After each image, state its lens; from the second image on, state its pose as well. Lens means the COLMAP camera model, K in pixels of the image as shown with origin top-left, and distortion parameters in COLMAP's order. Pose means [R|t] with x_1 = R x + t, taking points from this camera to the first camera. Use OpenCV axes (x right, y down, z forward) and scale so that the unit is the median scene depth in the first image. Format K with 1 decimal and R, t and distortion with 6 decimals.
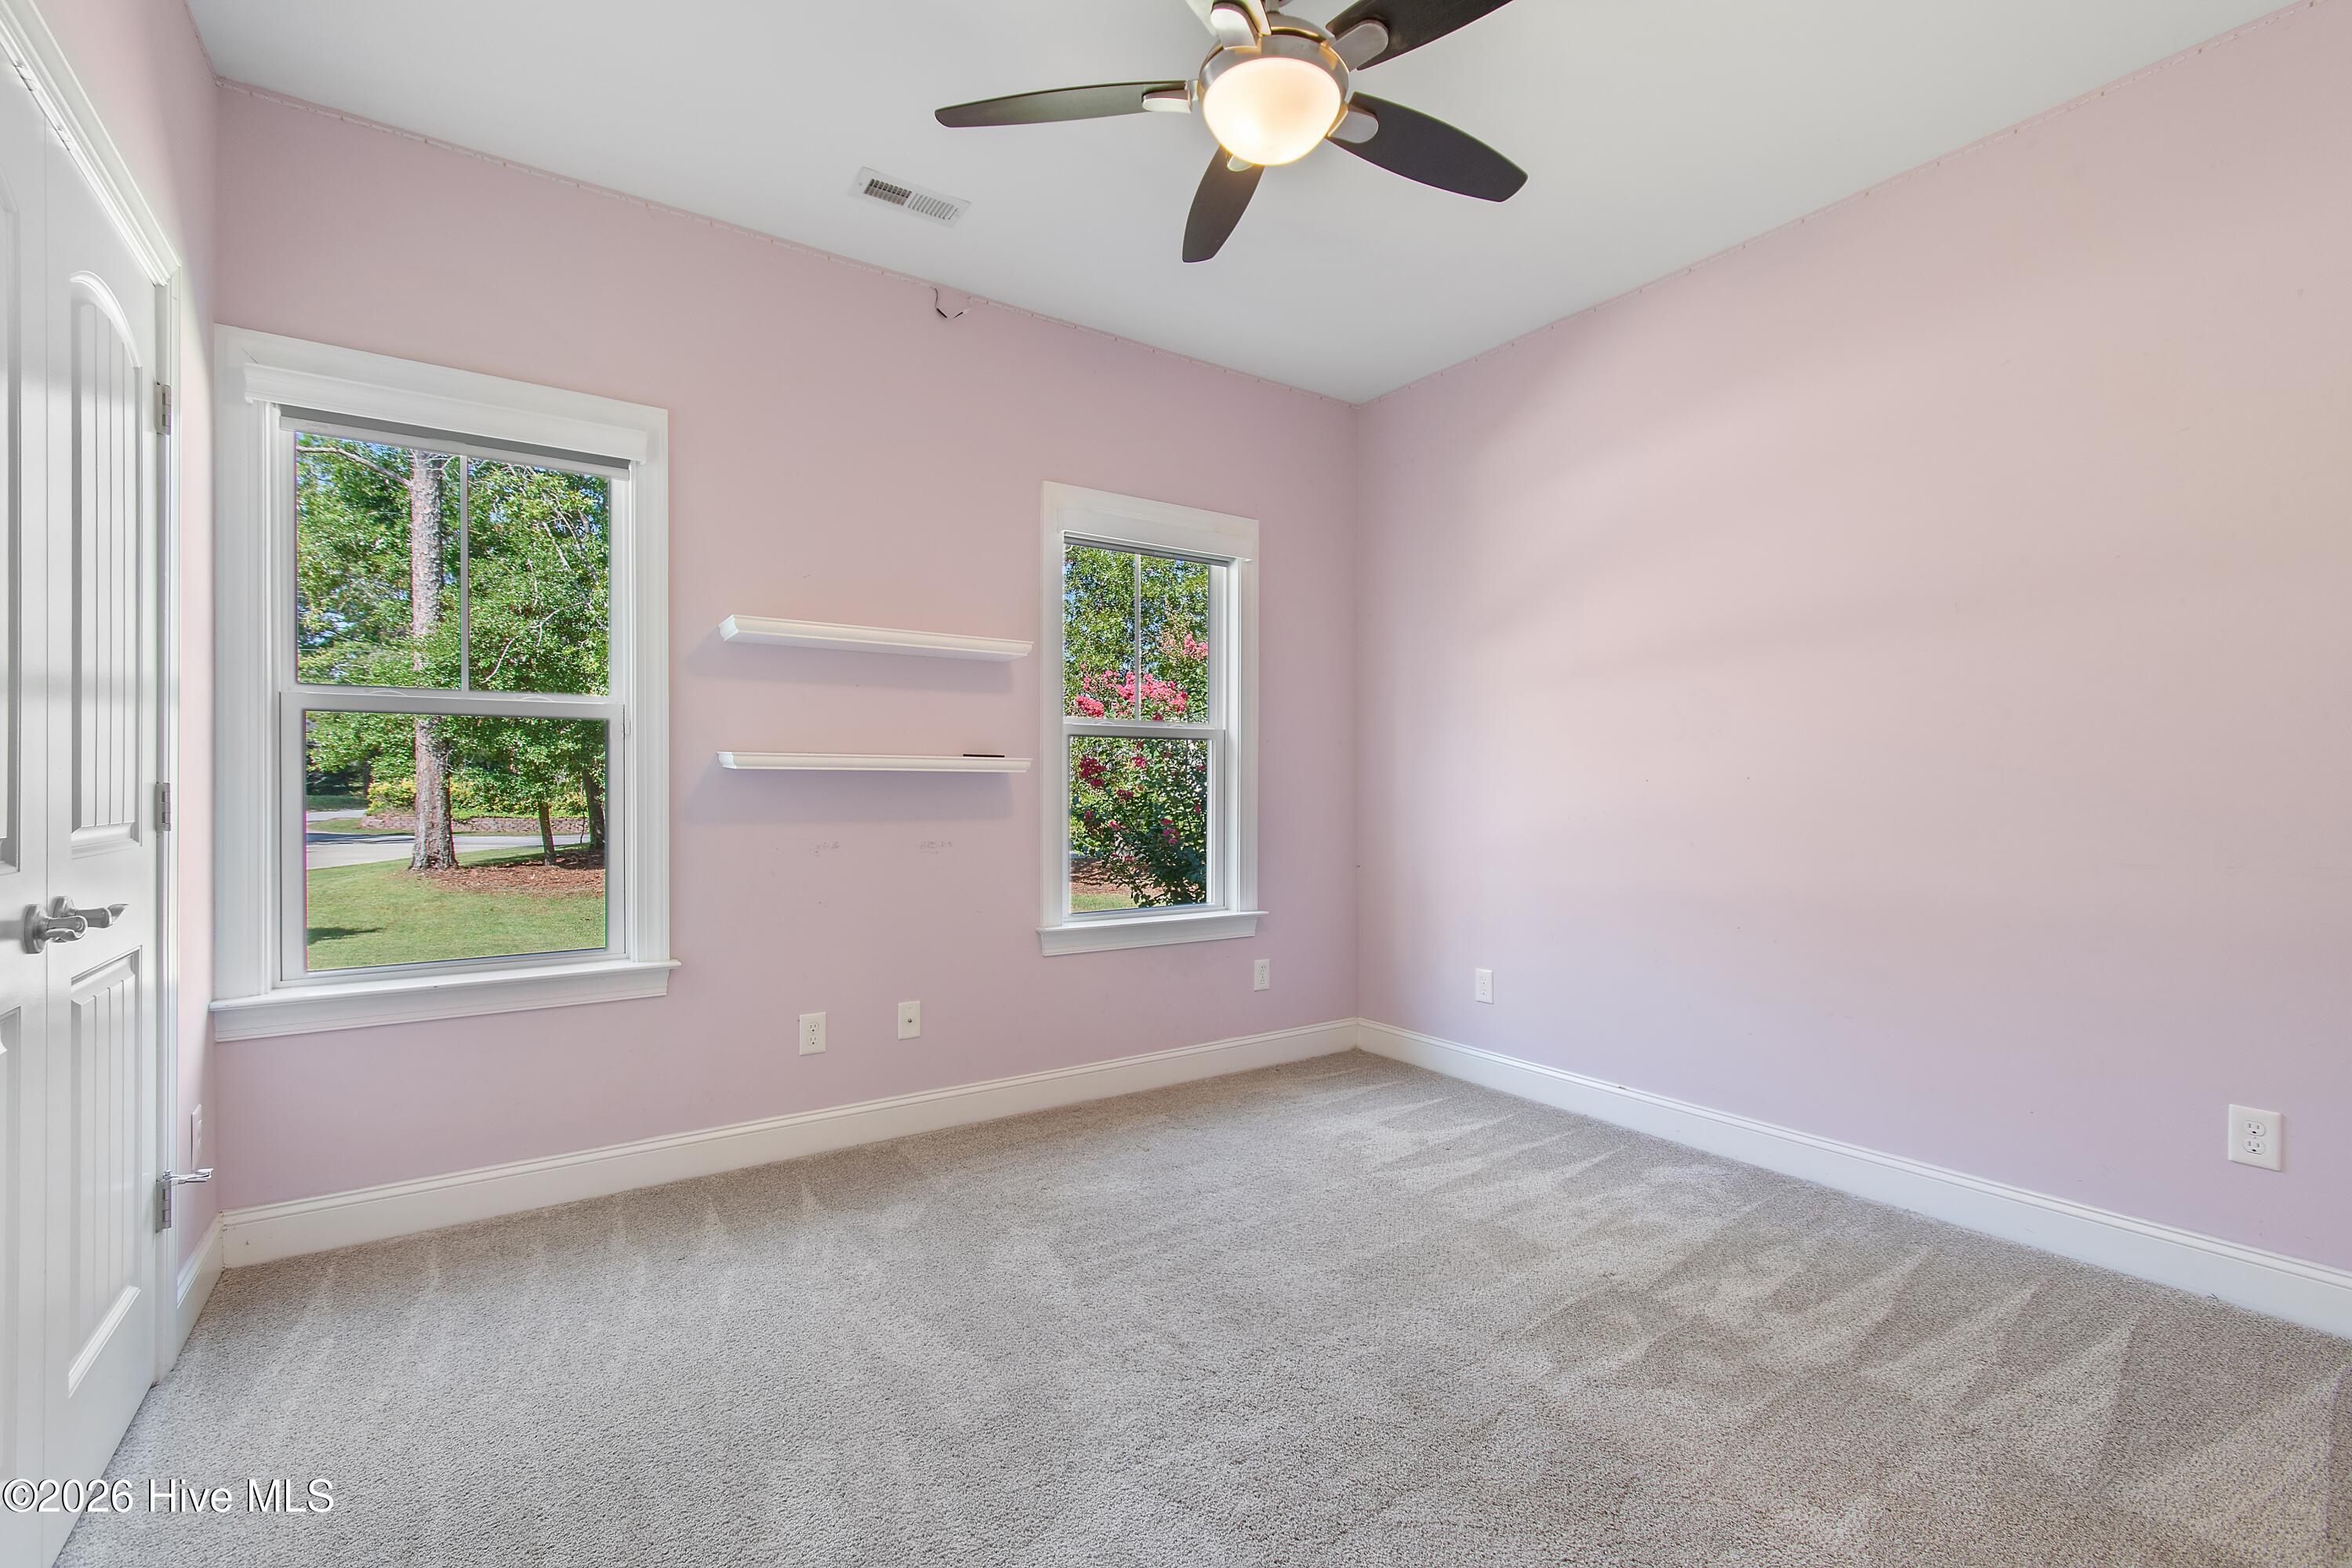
lens RADIAL K [[1037.8, 0, 1209.2], [0, 1037.8, 783.4], [0, 0, 1]] dist [0.009242, -0.002959]
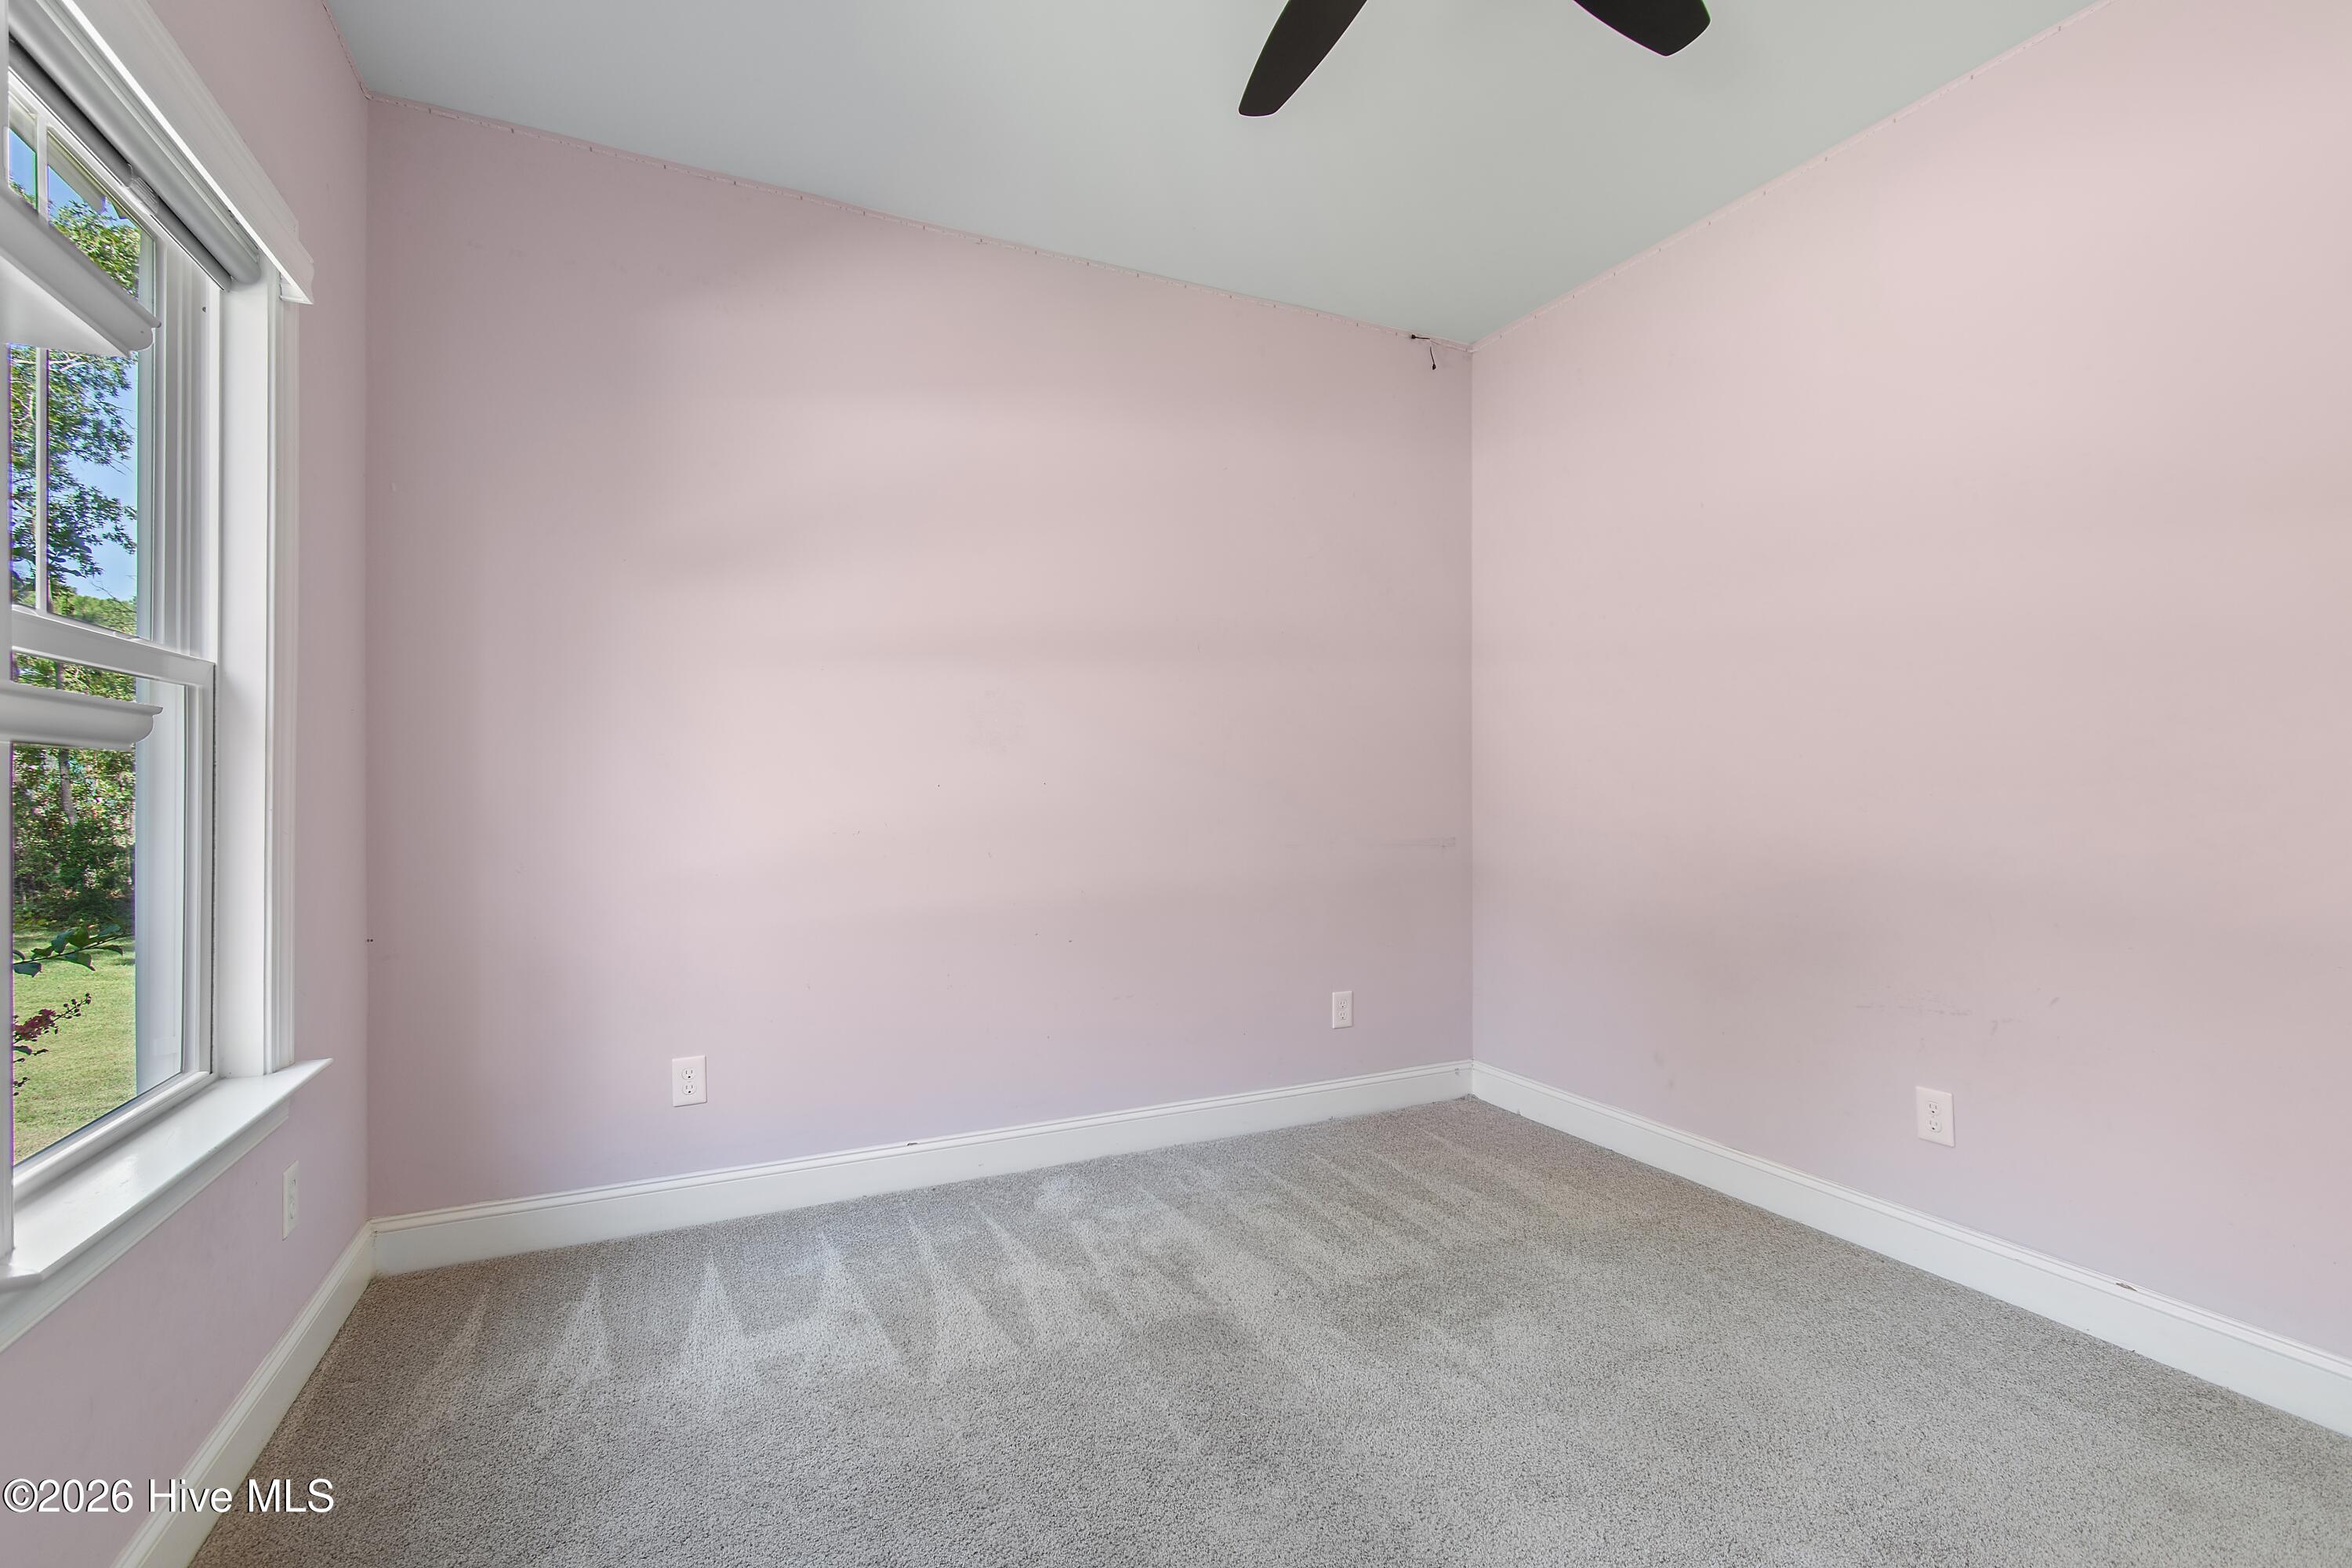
lens RADIAL K [[1037.8, 0, 1169.7], [0, 1037.8, 784.2], [0, 0, 1]] dist [0.009242, -0.002959]
pose [[0.180186, -0.005459, 0.983617, -0.464258], [-0.007359, 0.999949, 0.006898, -0.014136], [-0.983605, -0.008481, 0.180137, 0.721472]]
